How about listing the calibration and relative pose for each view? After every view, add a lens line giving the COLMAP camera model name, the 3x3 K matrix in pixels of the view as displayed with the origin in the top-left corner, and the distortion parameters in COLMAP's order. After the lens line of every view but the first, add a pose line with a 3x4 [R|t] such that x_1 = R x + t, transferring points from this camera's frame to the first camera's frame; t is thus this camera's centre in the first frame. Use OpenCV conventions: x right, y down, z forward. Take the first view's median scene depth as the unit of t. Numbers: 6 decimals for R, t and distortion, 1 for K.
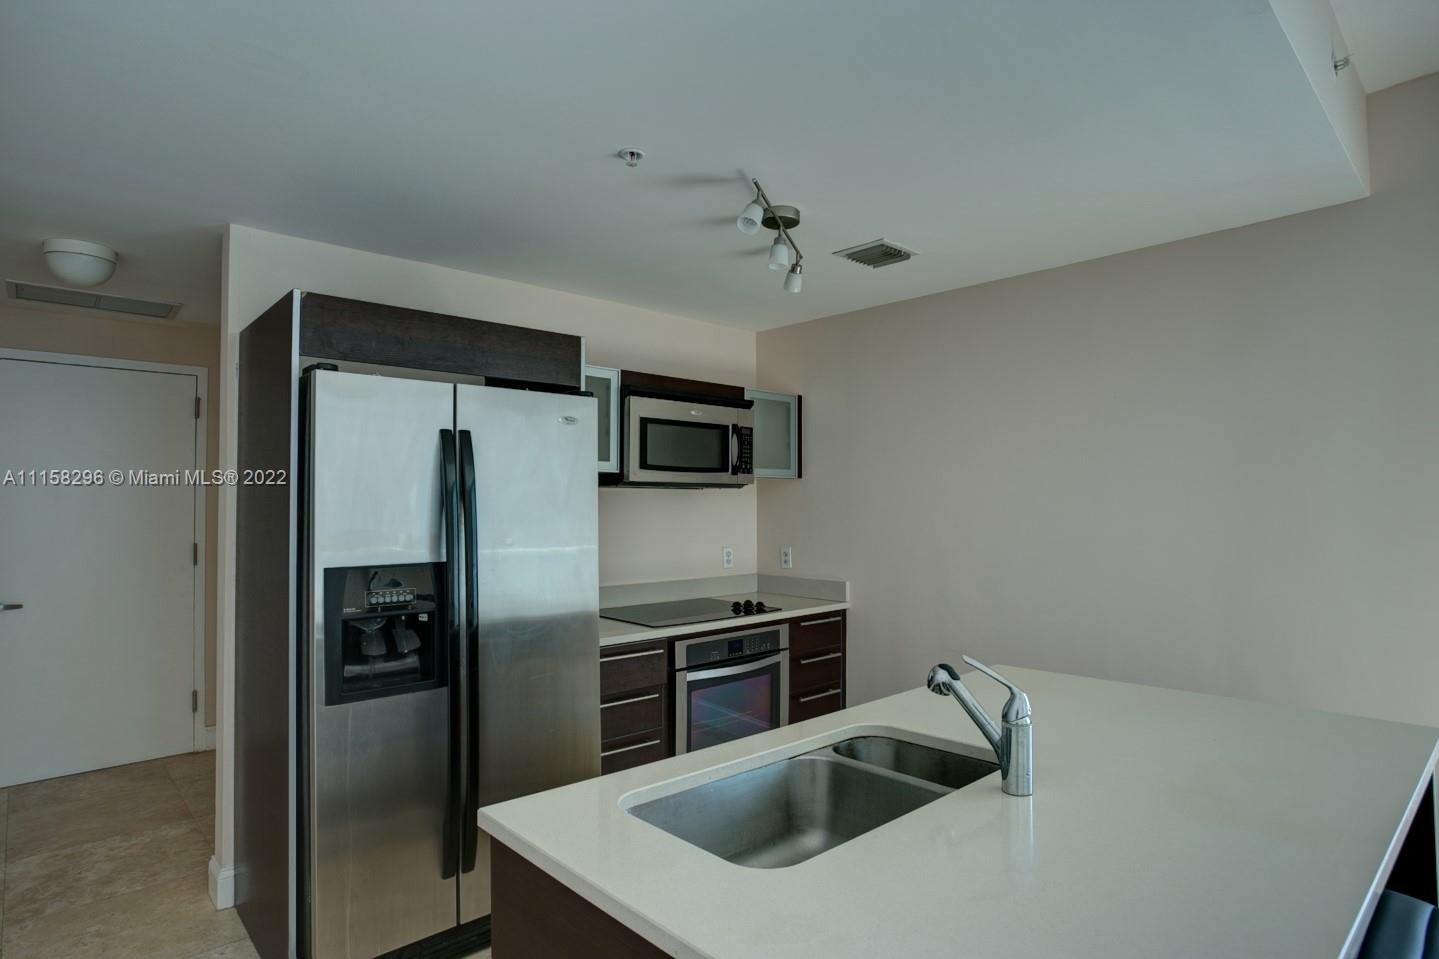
lens RADIAL K [[777.1, 0, 720.1], [0, 777.1, 486.0], [0, 0, 1]] dist [-0.000417, 0.004157]
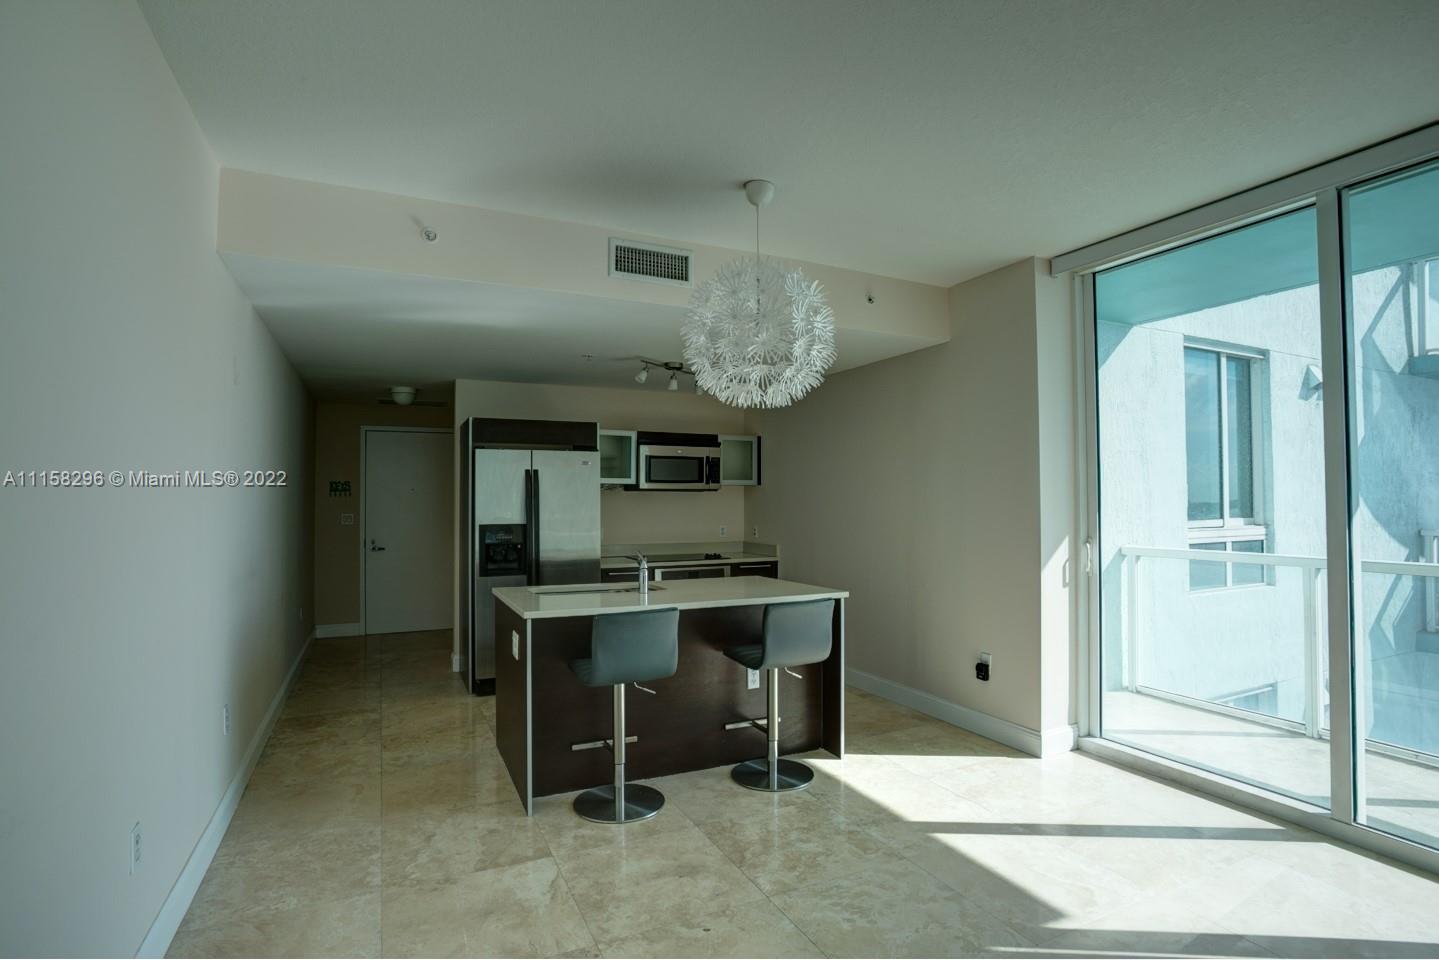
lens RADIAL K [[695.8, 0, 721.0], [0, 695.8, 484.0], [0, 0, 1]] dist [0.002494, -0.000104]
pose [[0.961362, -0.010679, -0.275079, 0.574371], [0.009756, 0.999941, -0.004724, -0.007504], [0.275113, 0.001858, 0.961410, -0.642293]]
